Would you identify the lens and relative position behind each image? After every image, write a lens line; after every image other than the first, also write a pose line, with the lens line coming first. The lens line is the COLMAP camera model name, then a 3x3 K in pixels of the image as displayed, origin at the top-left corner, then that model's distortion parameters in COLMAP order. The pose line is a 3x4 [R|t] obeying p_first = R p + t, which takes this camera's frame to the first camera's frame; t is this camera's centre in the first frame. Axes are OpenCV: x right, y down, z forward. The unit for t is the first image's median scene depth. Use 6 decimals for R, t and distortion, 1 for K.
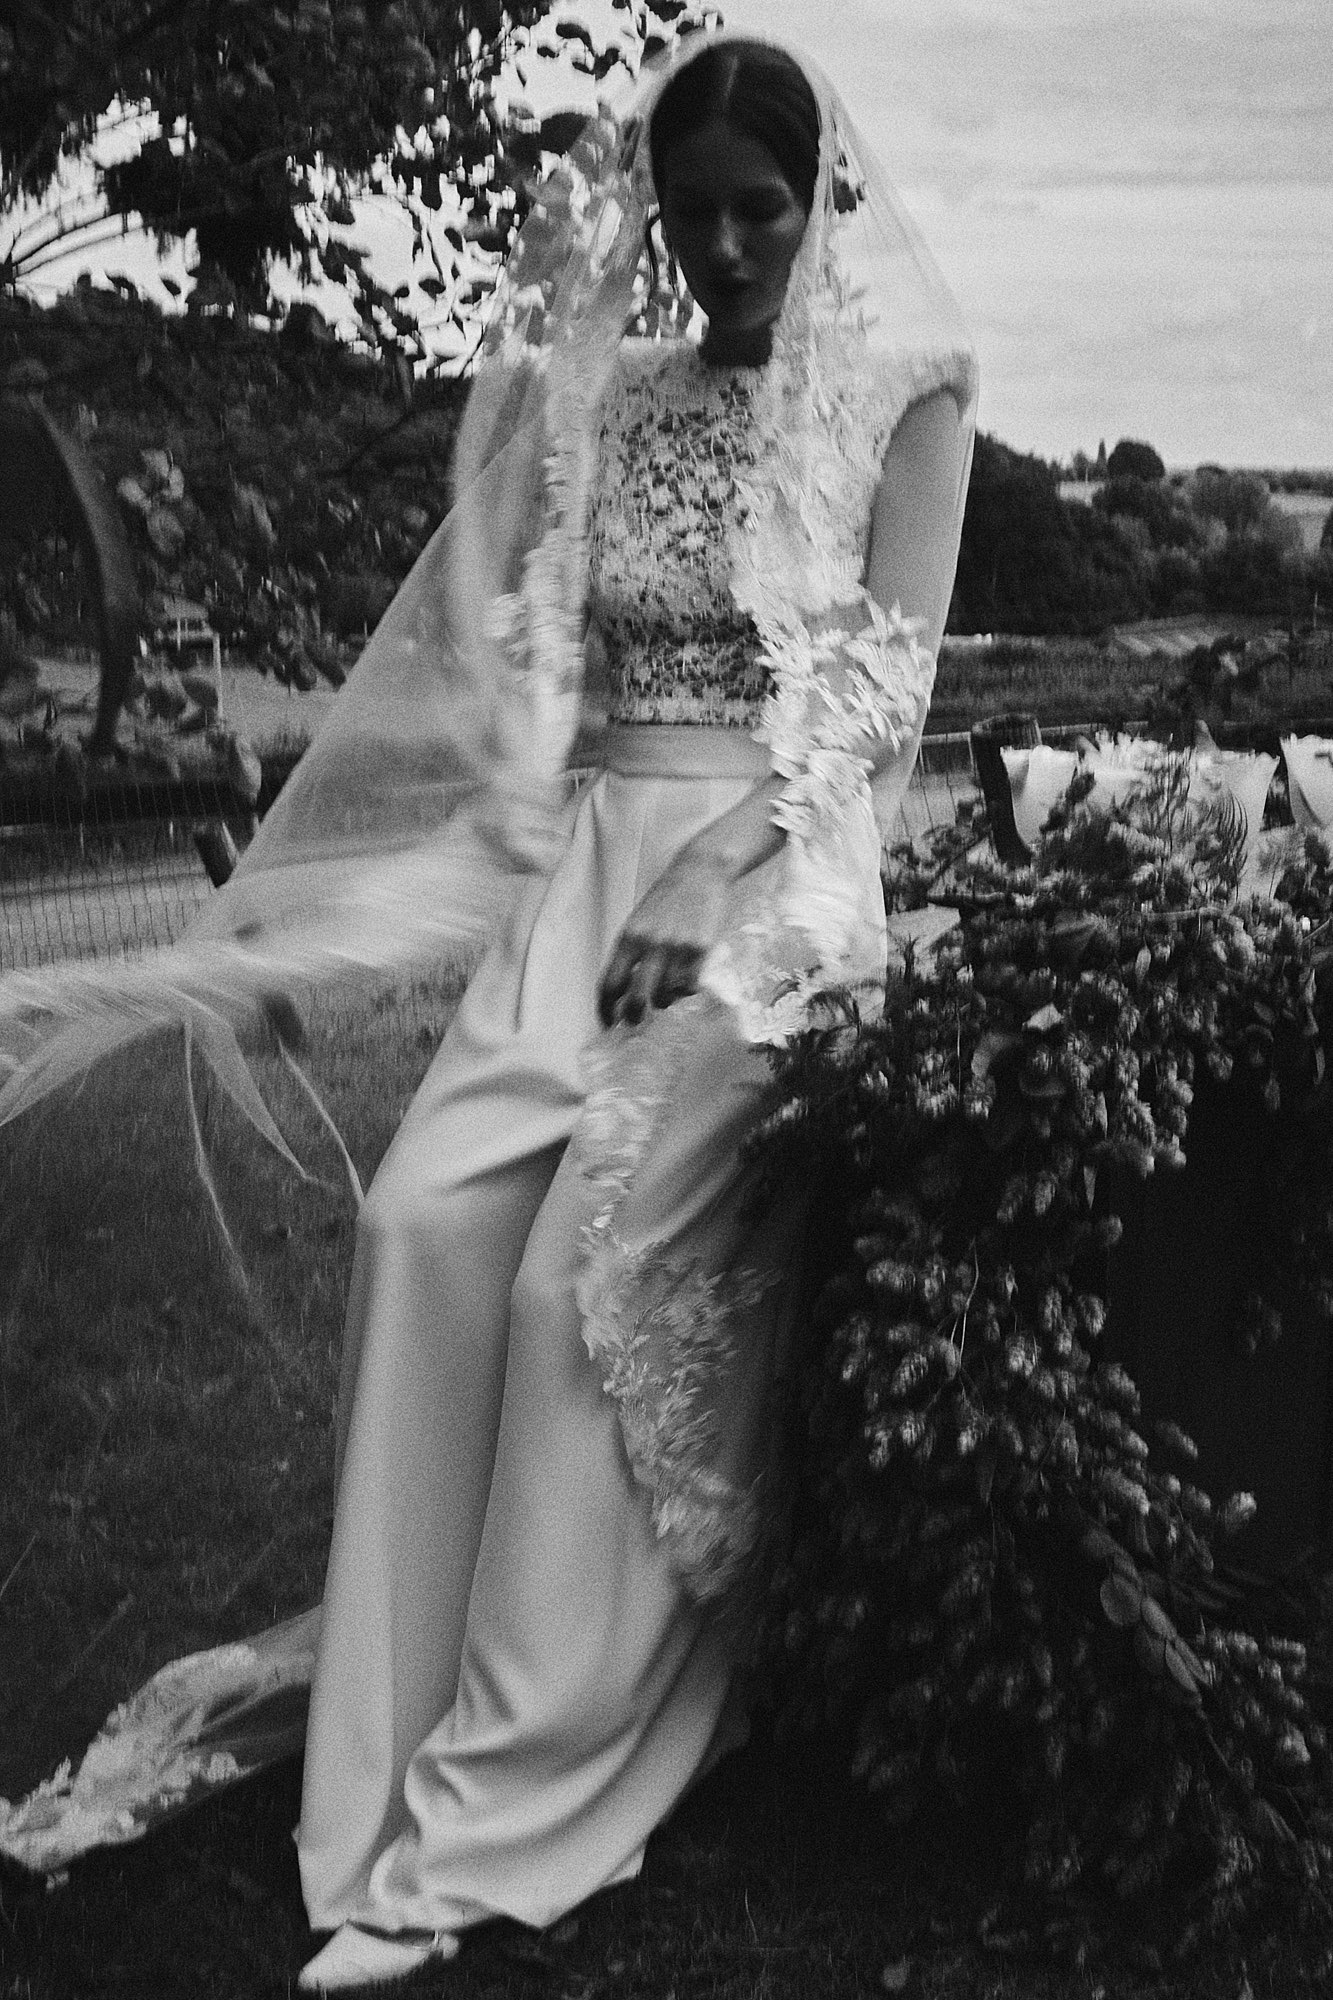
lens RADIAL K [[2266.3, 0, 669.2], [0, 2266.3, 996.1], [0, 0, 1]] dist [-0.018079, 0.000000]
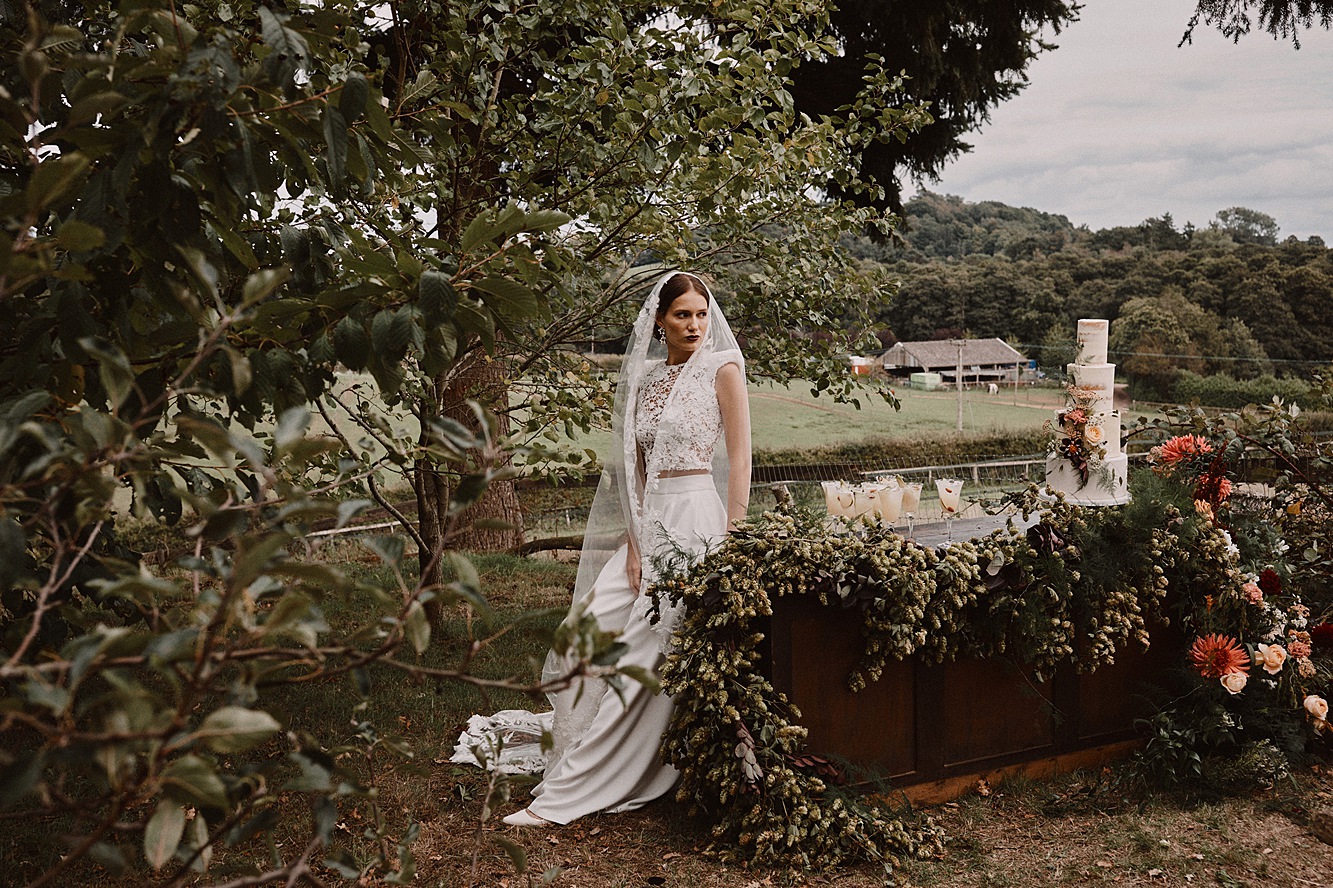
lens RADIAL K [[1295.4, 0, 664.5], [0, 1295.4, 445.3], [0, 0, 1]] dist [0.004448, 0.000000]
pose [[0.873351, 0.025477, -0.486425, 0.739411], [-0.067949, 0.995239, -0.069873, -0.022370], [0.482329, 0.094075, 0.870924, -0.528138]]
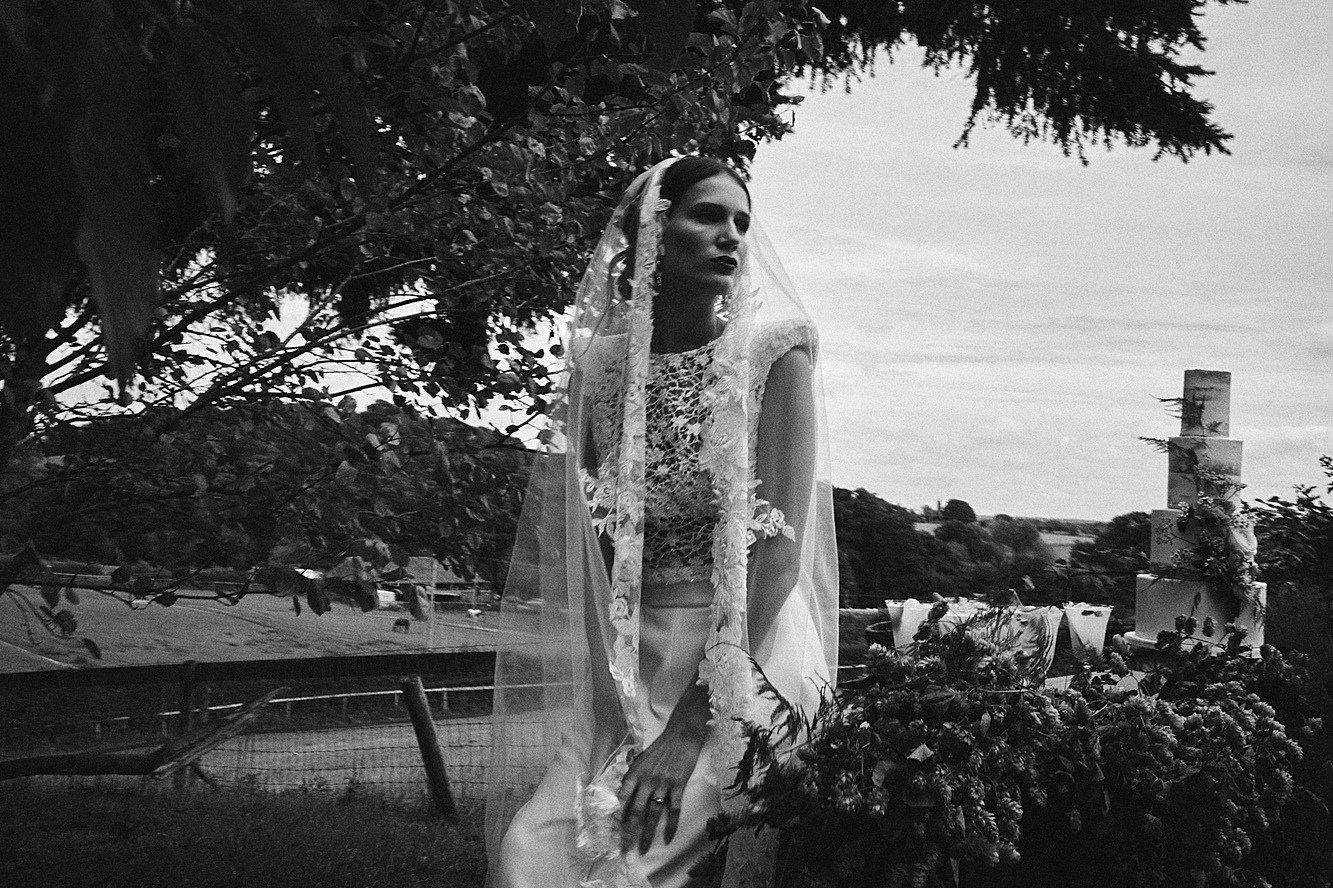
lens RADIAL K [[1295.4, 0, 629.6], [0, 1295.4, 426.5], [0, 0, 1]] dist [0.004448, 0.000000]
pose [[0.998013, 0.036179, -0.051595, 0.009106], [-0.049939, 0.953445, -0.297403, 0.066104], [0.038433, 0.299389, 0.953357, 0.101629]]
